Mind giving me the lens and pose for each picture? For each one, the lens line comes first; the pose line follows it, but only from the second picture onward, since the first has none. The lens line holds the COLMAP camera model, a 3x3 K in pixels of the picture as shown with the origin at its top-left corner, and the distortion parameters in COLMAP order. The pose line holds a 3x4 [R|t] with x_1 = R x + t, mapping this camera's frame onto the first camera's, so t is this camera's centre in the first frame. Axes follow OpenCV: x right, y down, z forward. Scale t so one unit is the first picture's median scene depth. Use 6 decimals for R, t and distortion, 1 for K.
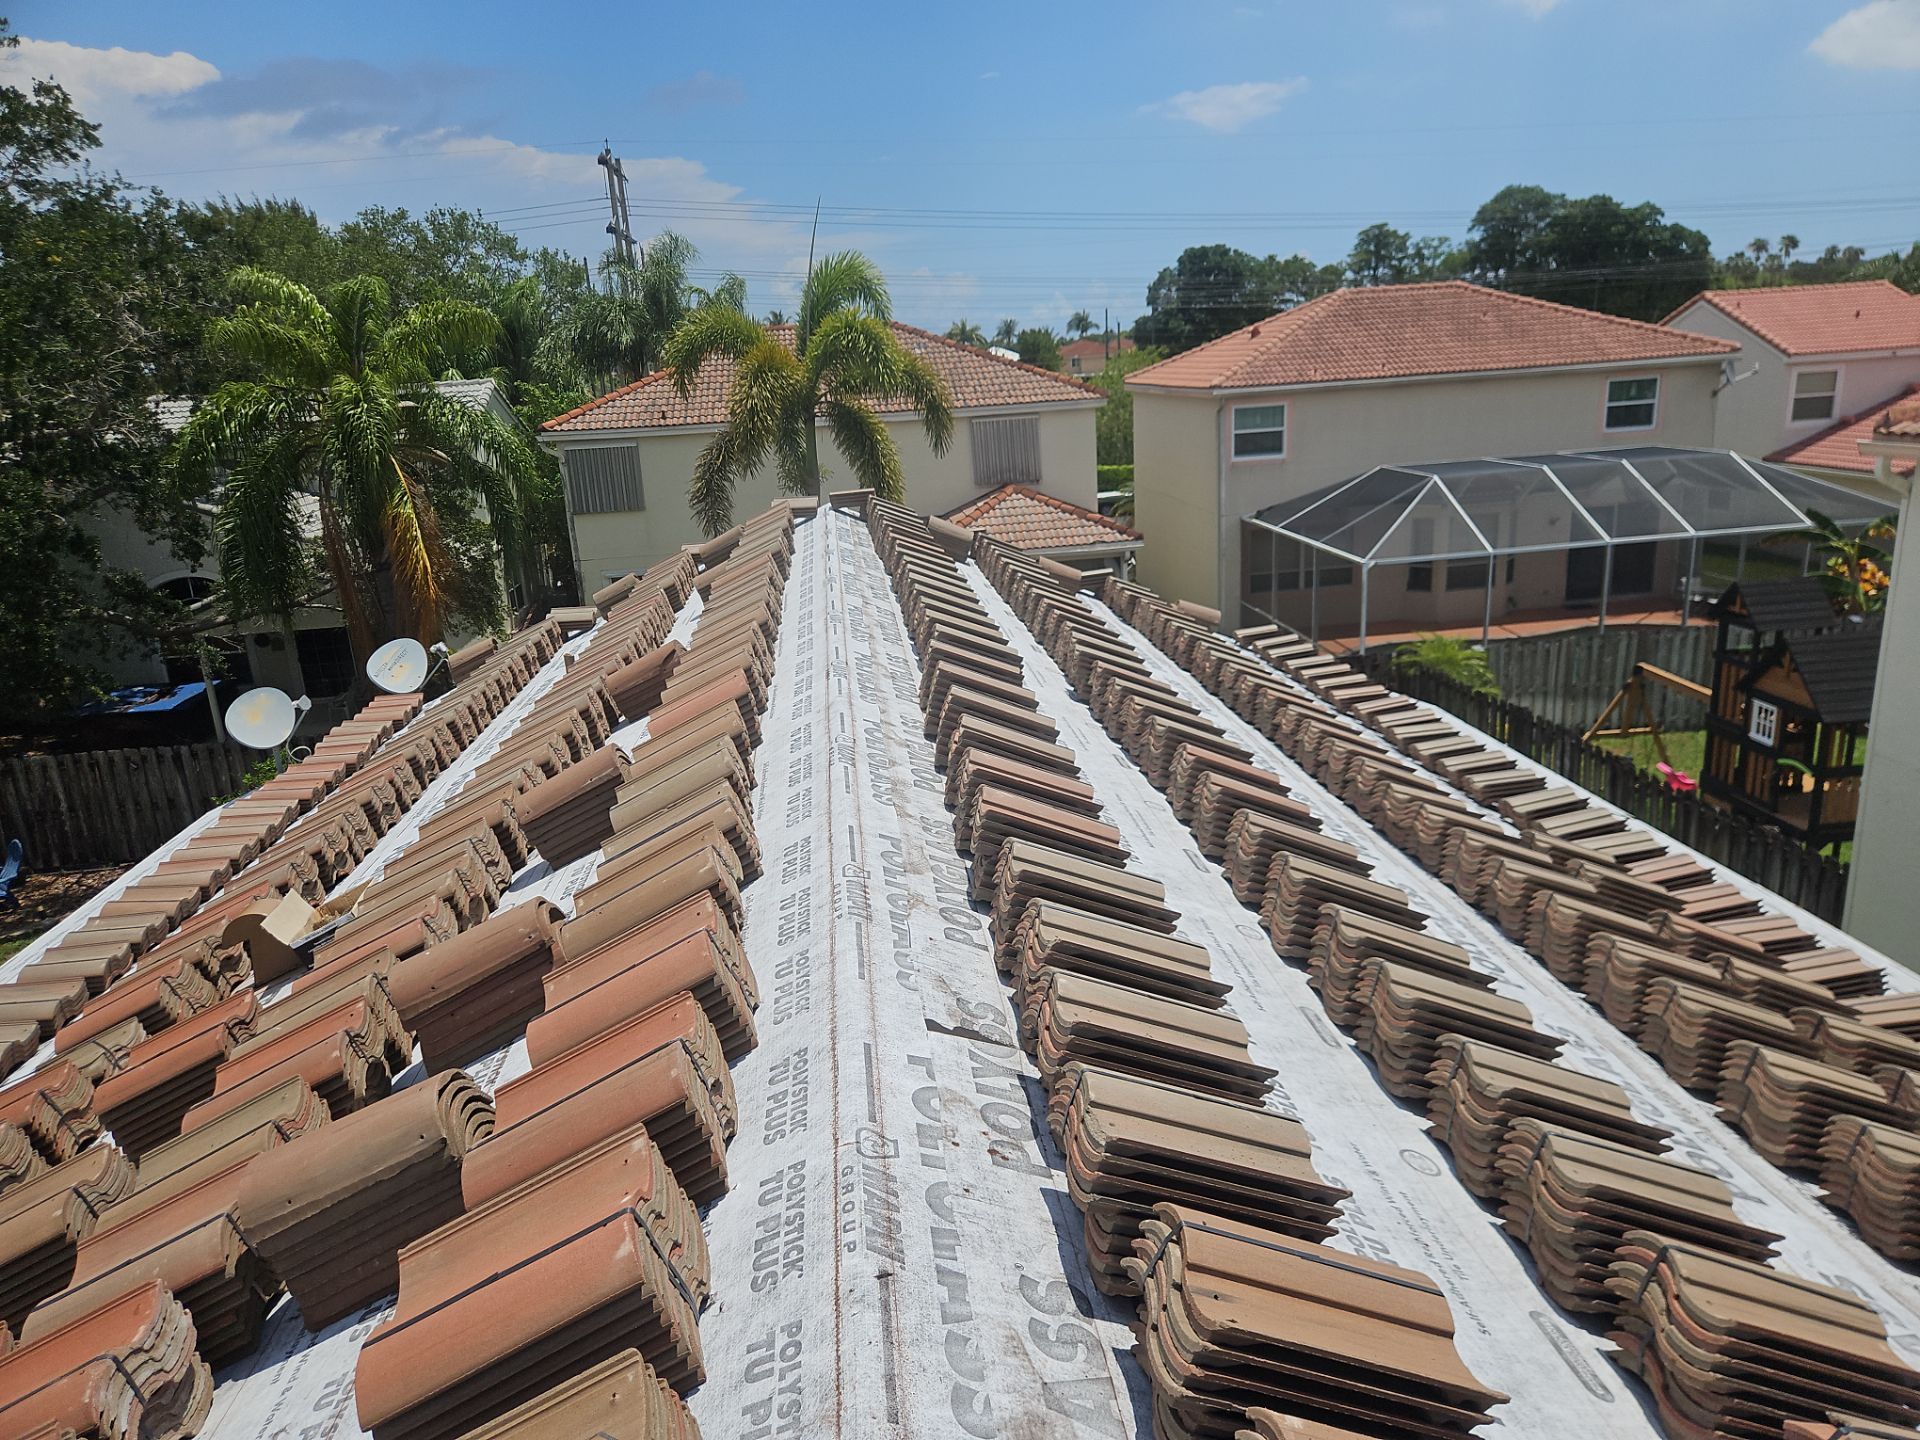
lens RADIAL K [[1297.9, 0, 967.2], [0, 1297.9, 681.2], [0, 0, 1]] dist [0.095612, -0.076558]
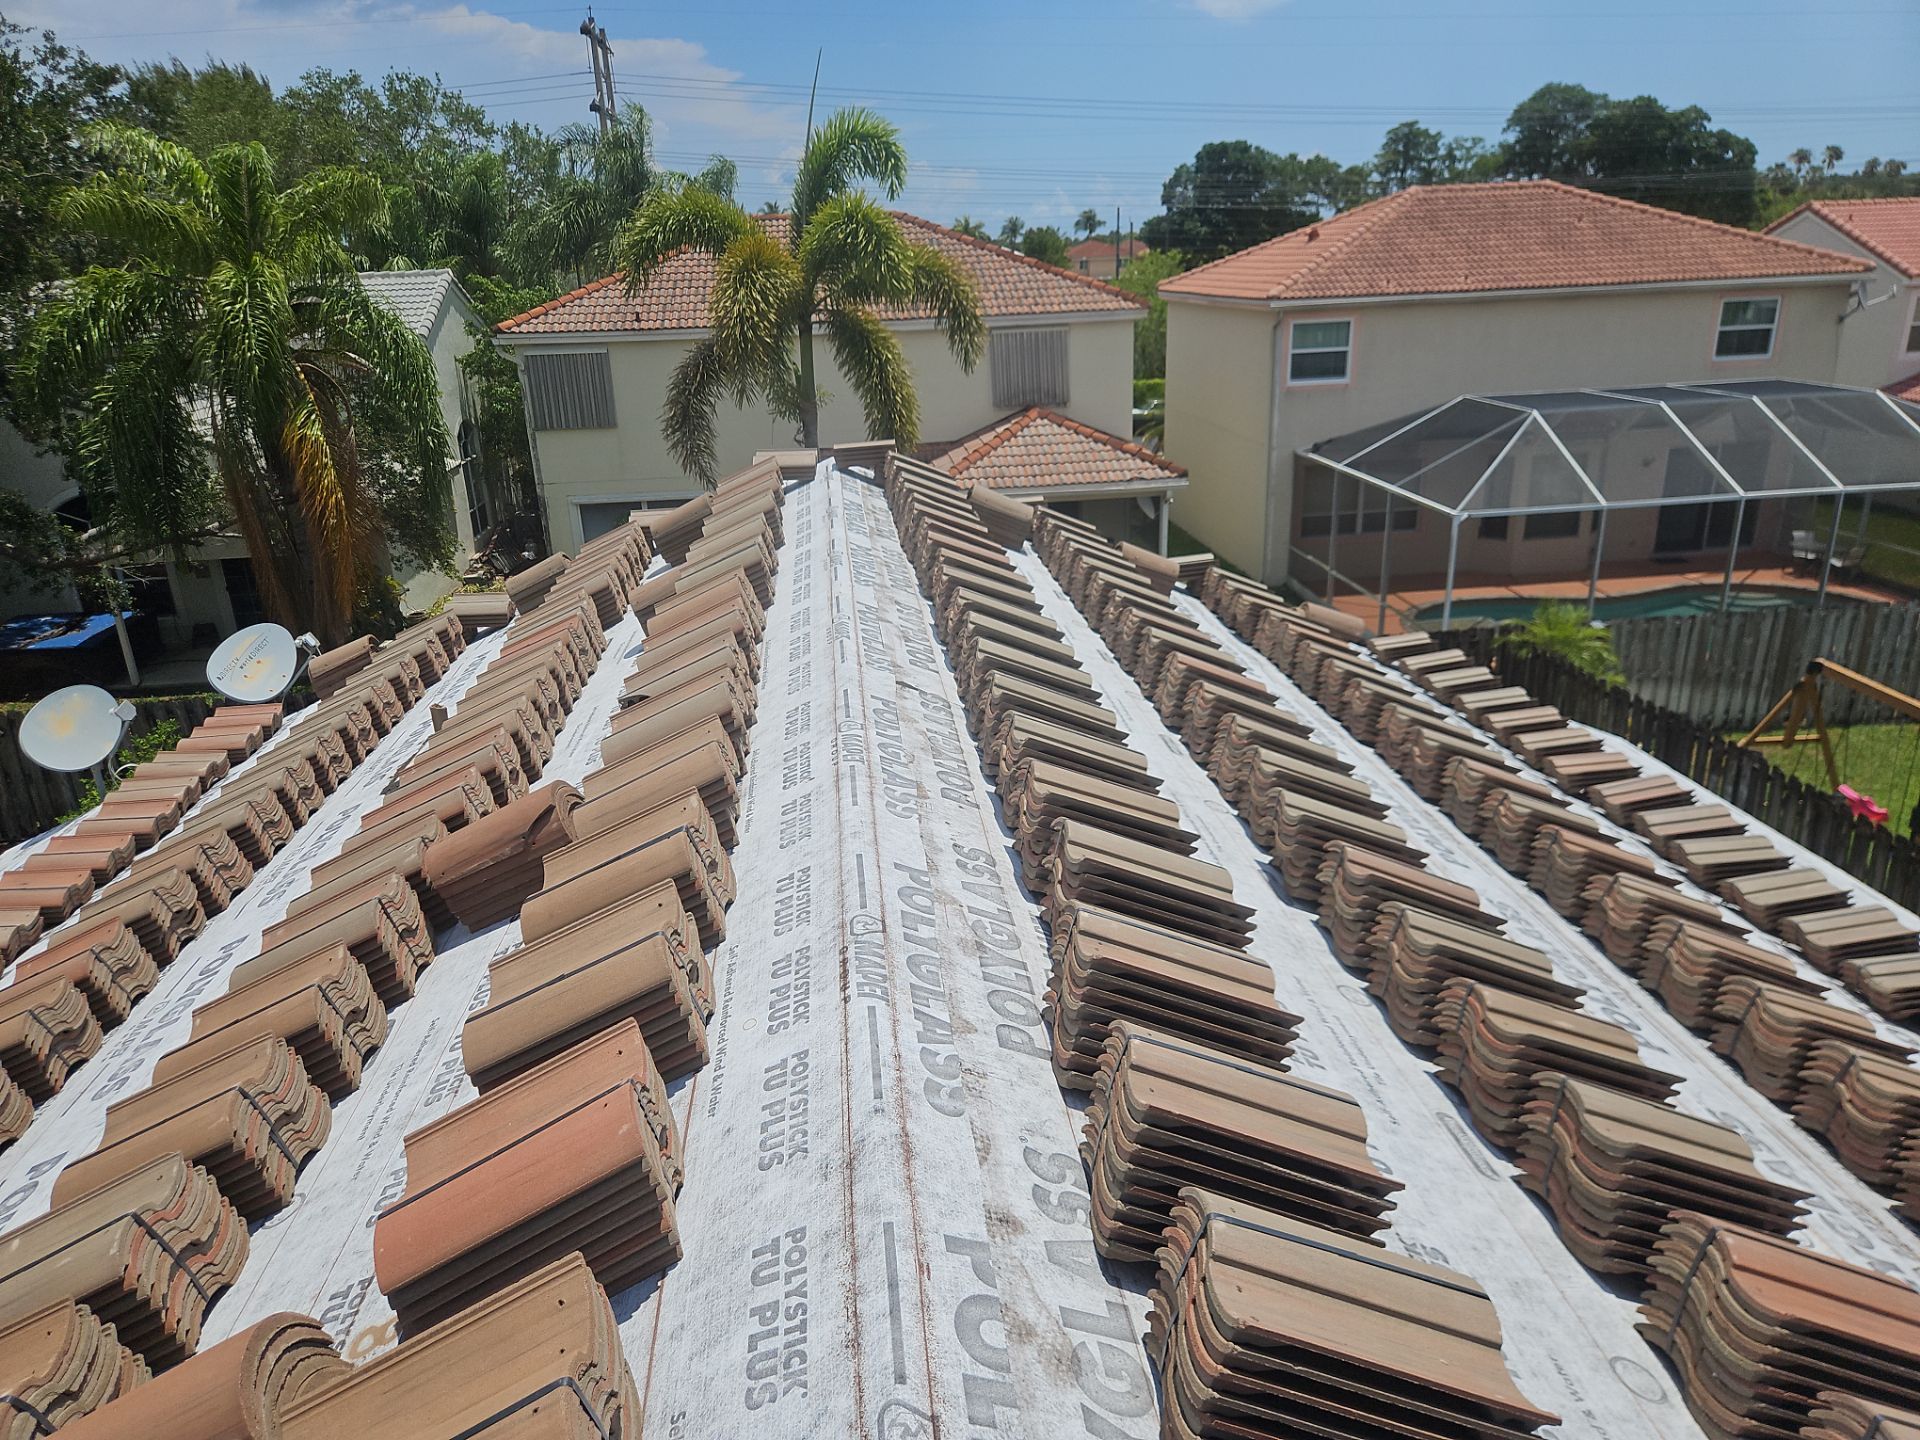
lens RADIAL K [[1212.4, 0, 962.8], [0, 1212.4, 671.8], [0, 0, 1]] dist [0.074621, -0.053535]
pose [[0.999744, 0.019384, 0.011678, -0.020935], [-0.020301, 0.996226, 0.084385, -0.041954], [-0.009999, -0.084600, 0.996365, 0.168534]]
